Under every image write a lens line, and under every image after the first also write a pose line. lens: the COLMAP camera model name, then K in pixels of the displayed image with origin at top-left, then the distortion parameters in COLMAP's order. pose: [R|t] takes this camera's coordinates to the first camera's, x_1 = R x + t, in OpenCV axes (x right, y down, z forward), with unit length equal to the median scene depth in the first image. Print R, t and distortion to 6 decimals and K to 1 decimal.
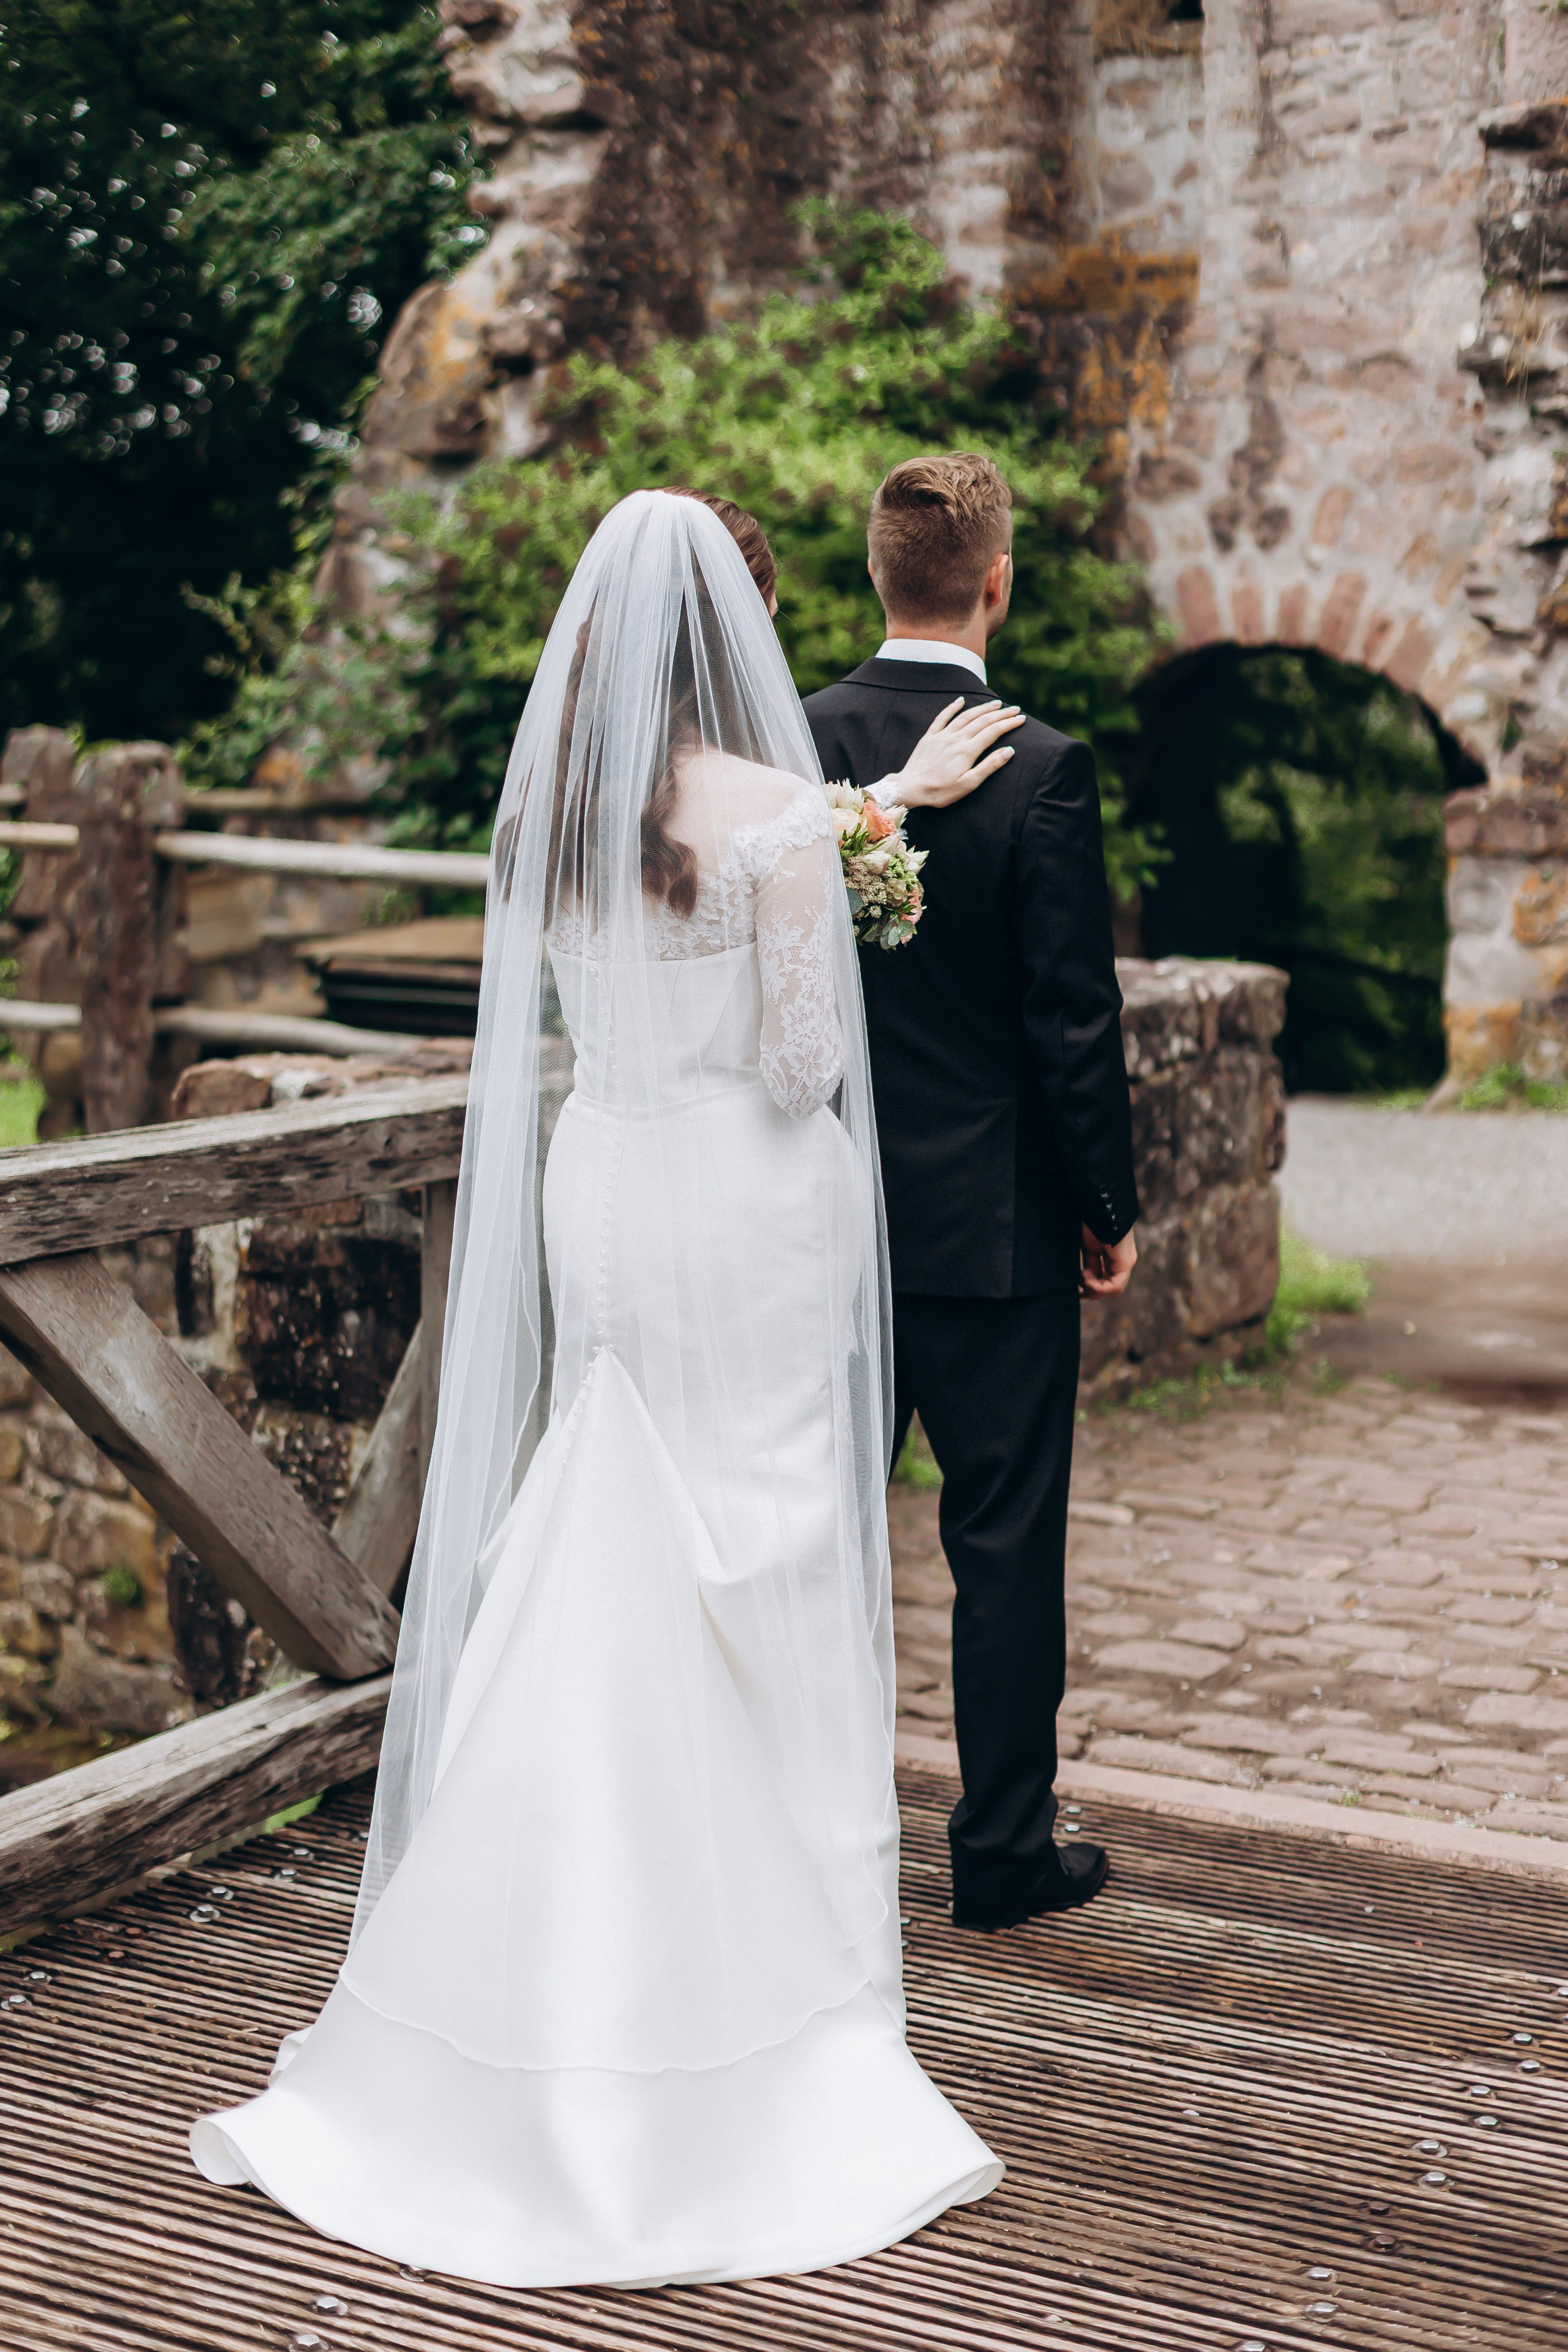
lens RADIAL K [[5114.5, 0, 719.2], [0, 5114.5, 1174.3], [0, 0, 1]] dist [0.015576, -0.432106]
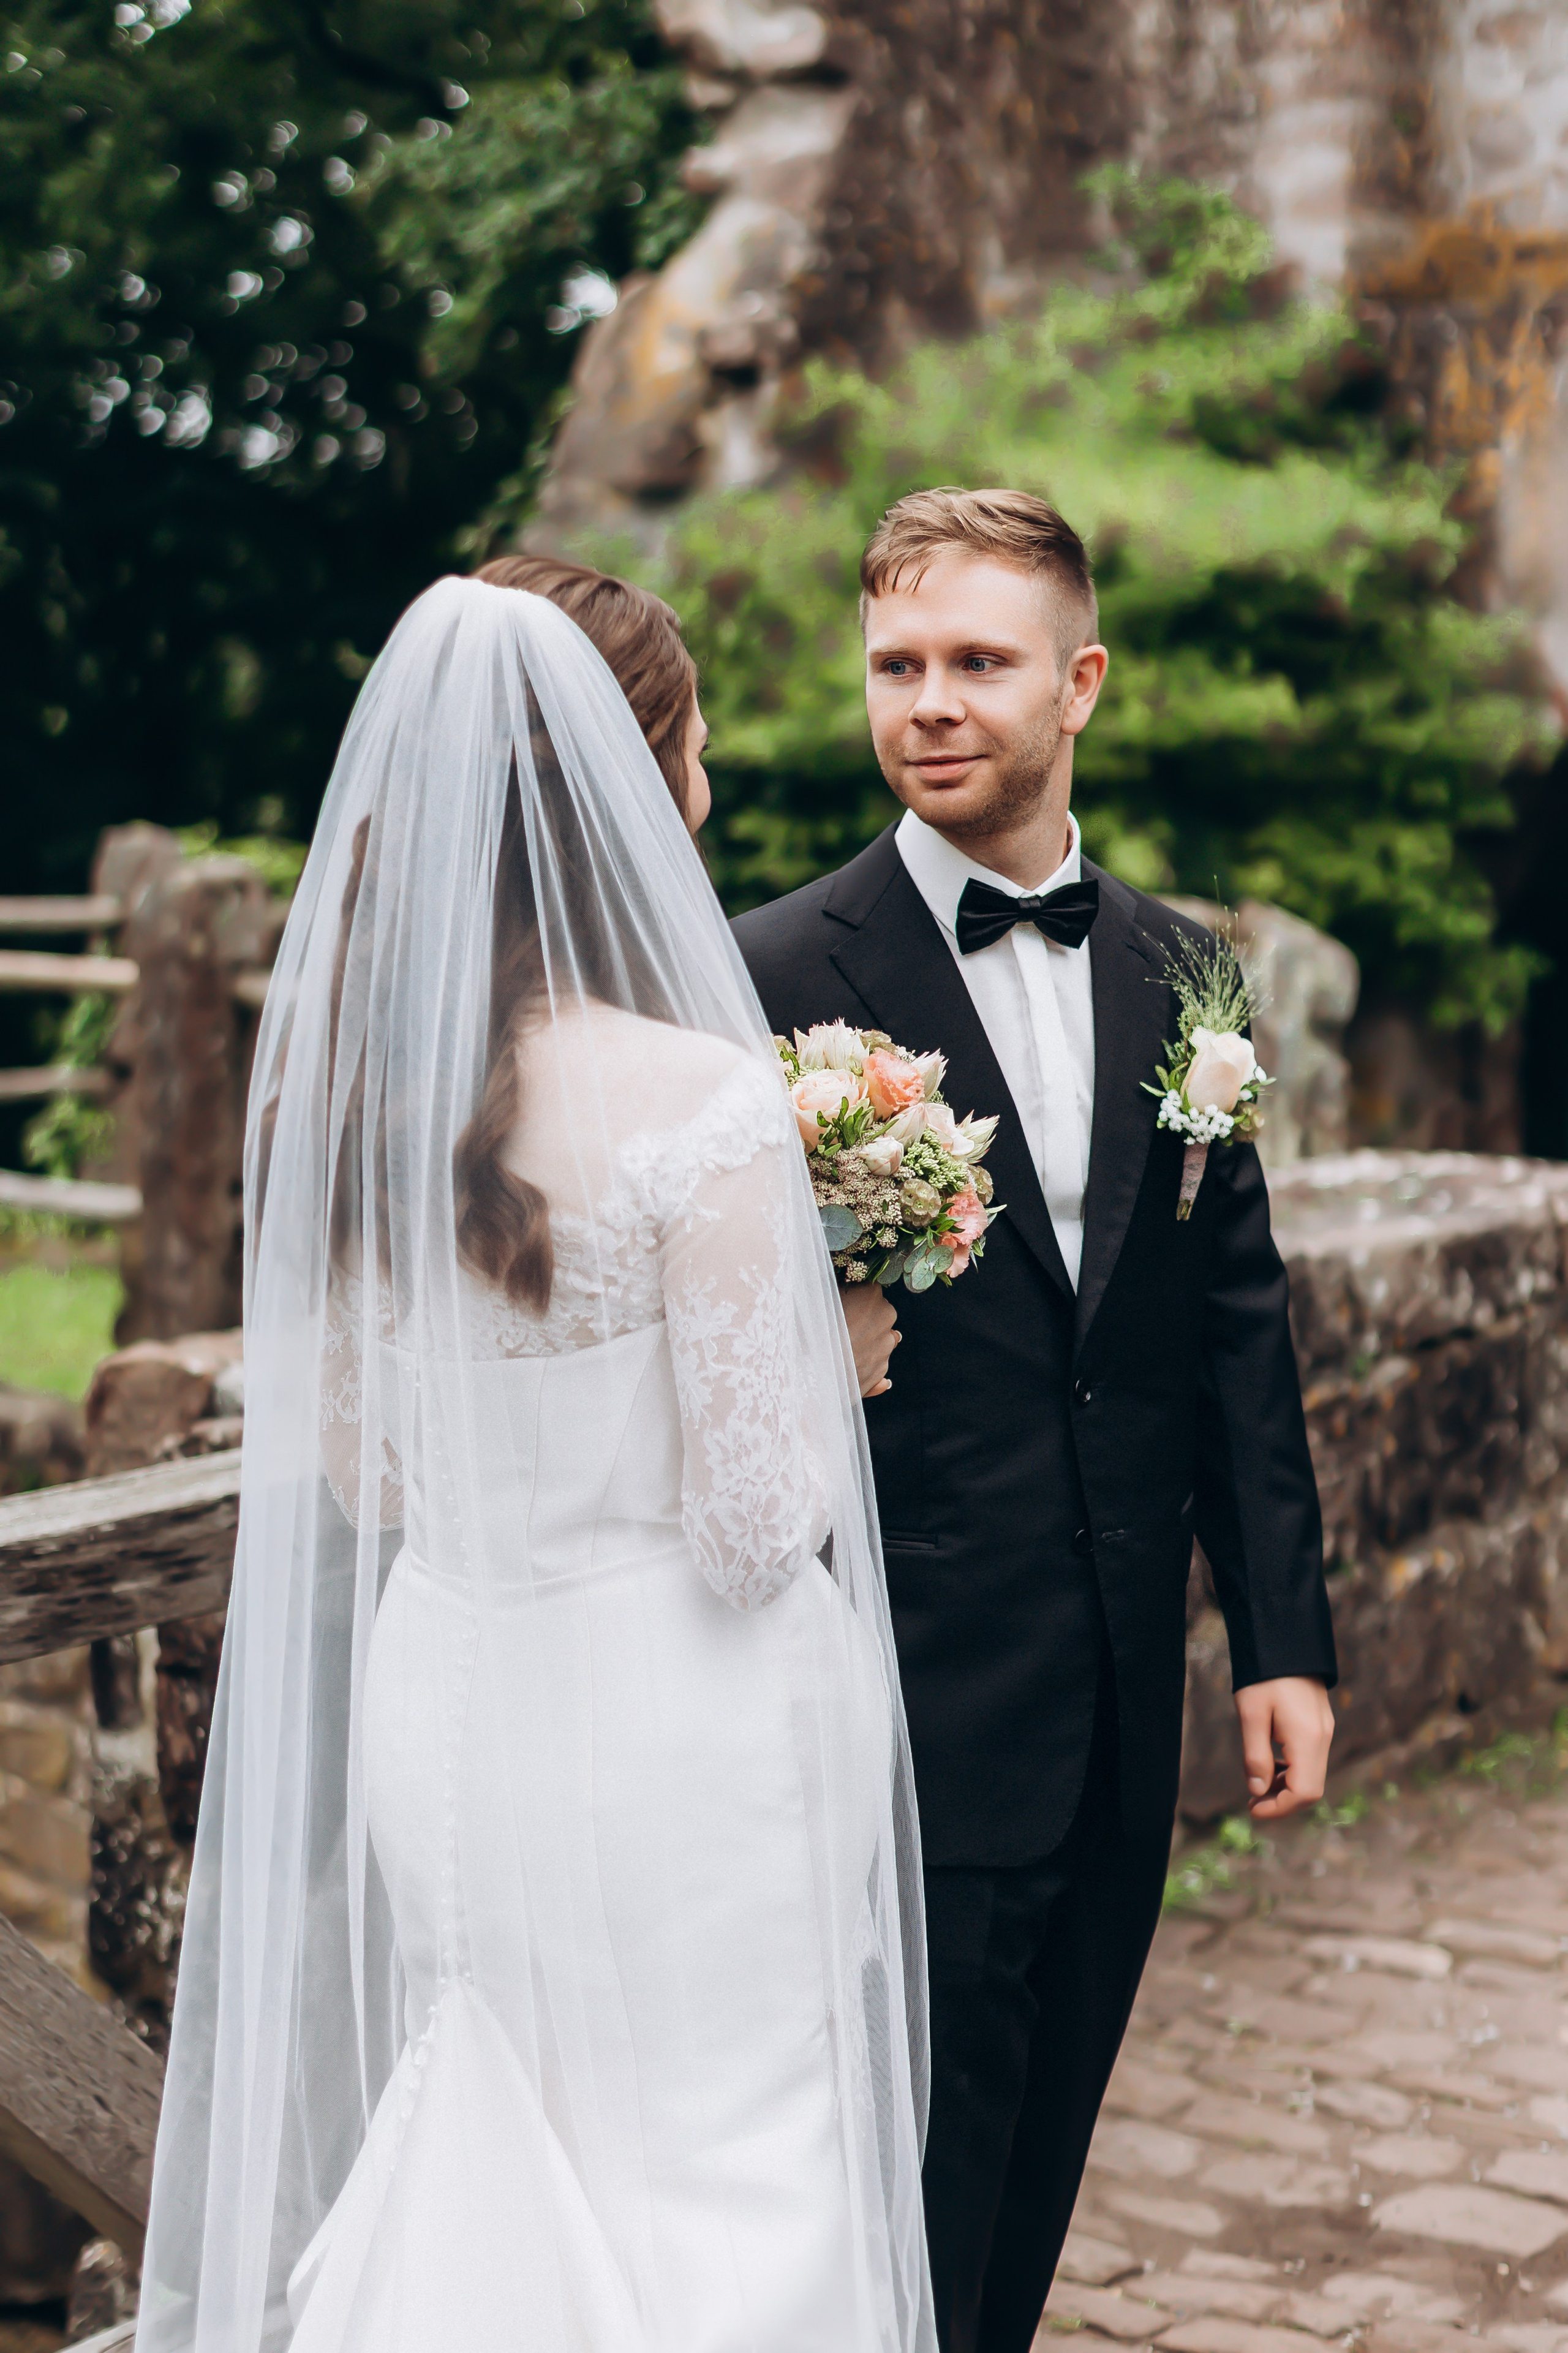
lens RADIAL K [[5116.3, 0, 719.2], [0, 5116.3, 1174.8], [0, 0, 1]] dist [0.015576, -0.432106]
pose [[0.996035, 0.003512, -0.088888, 0.029795], [-0.003840, 0.999986, -0.003514, -0.028976], [0.088874, 0.003841, 0.996035, 0.193854]]
